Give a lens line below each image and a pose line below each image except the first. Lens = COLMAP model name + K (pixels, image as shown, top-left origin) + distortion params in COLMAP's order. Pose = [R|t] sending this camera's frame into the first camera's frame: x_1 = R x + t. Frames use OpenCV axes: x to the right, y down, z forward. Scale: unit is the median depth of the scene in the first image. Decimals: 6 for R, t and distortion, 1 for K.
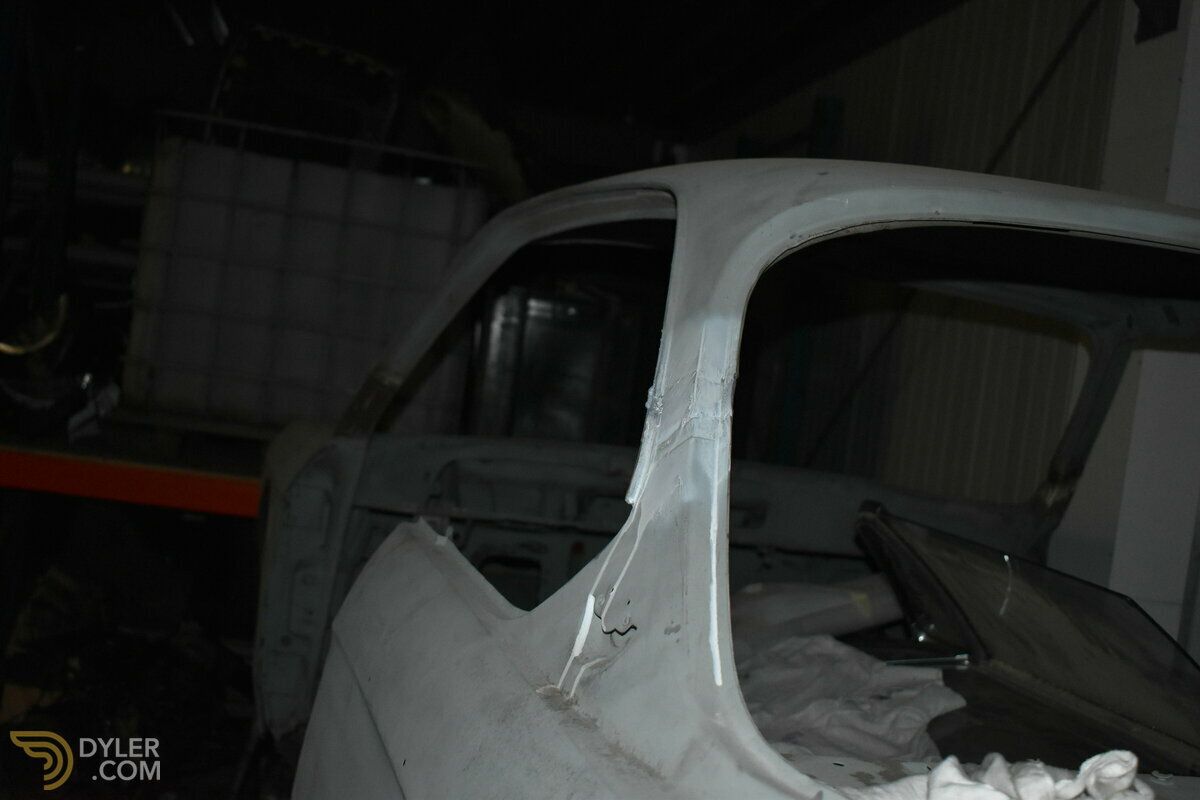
lens RADIAL K [[1419.2, 0, 600.0], [0, 1419.2, 400.0], [0, 0, 1]] dist [-0.031844, 0.012150]
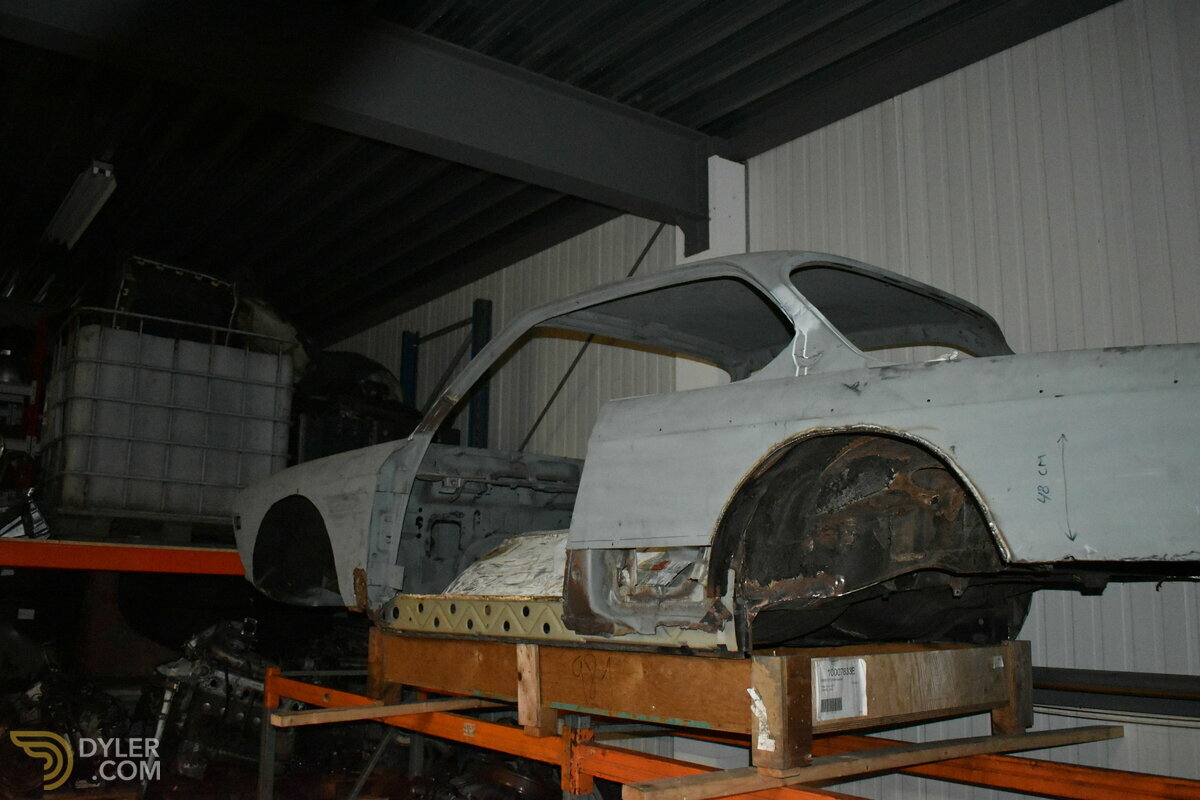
lens RADIAL K [[1070.0, 0, 600.0], [0, 1070.0, 400.0], [0, 0, 1]] dist [-0.081766, 0.003208]
pose [[0.891309, -0.045646, 0.451093, -0.327991], [0.119326, 0.983461, -0.136258, 0.111108], [-0.437413, 0.175275, 0.882014, -0.215096]]
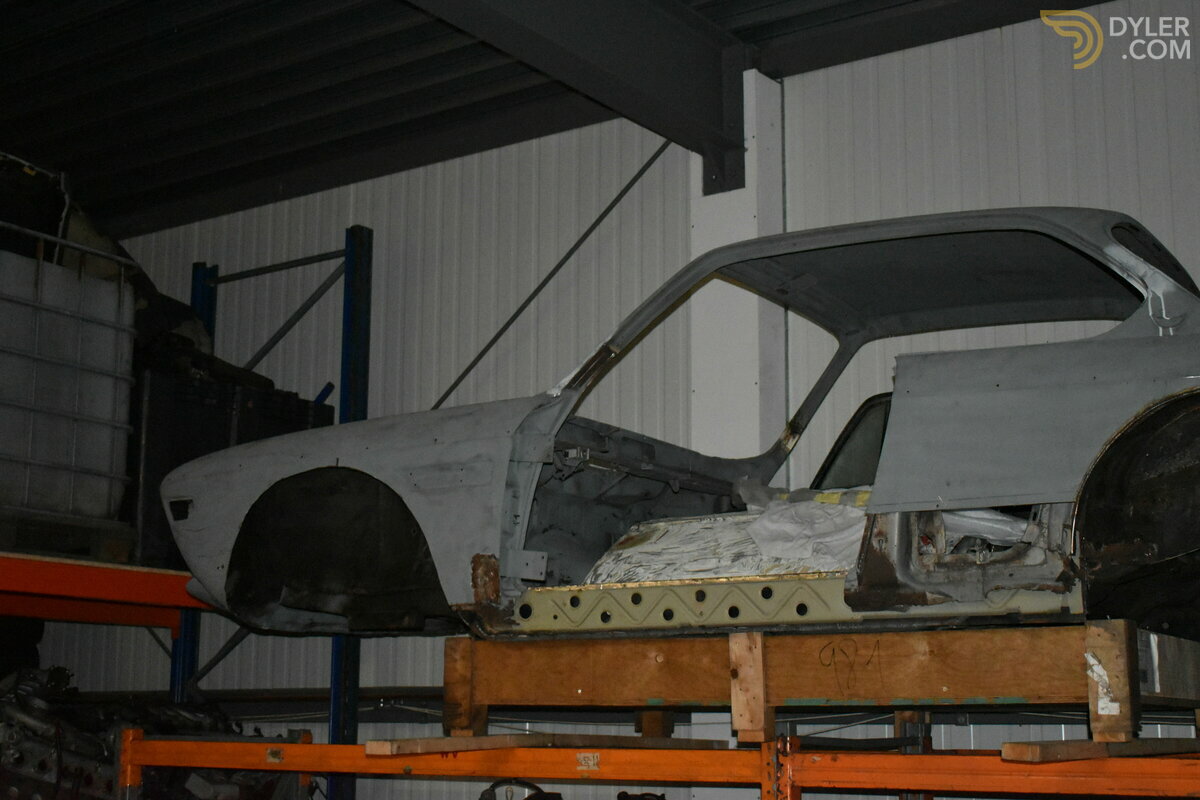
lens RADIAL K [[1739.9, 0, 600.0], [0, 1739.9, 400.0], [0, 0, 1]] dist [-0.016624, -0.006576]
pose [[0.707590, 0.000128, 0.706623, -0.813292], [0.109836, 0.987826, -0.110164, 0.135539], [-0.698034, 0.155564, 0.698962, -0.199842]]
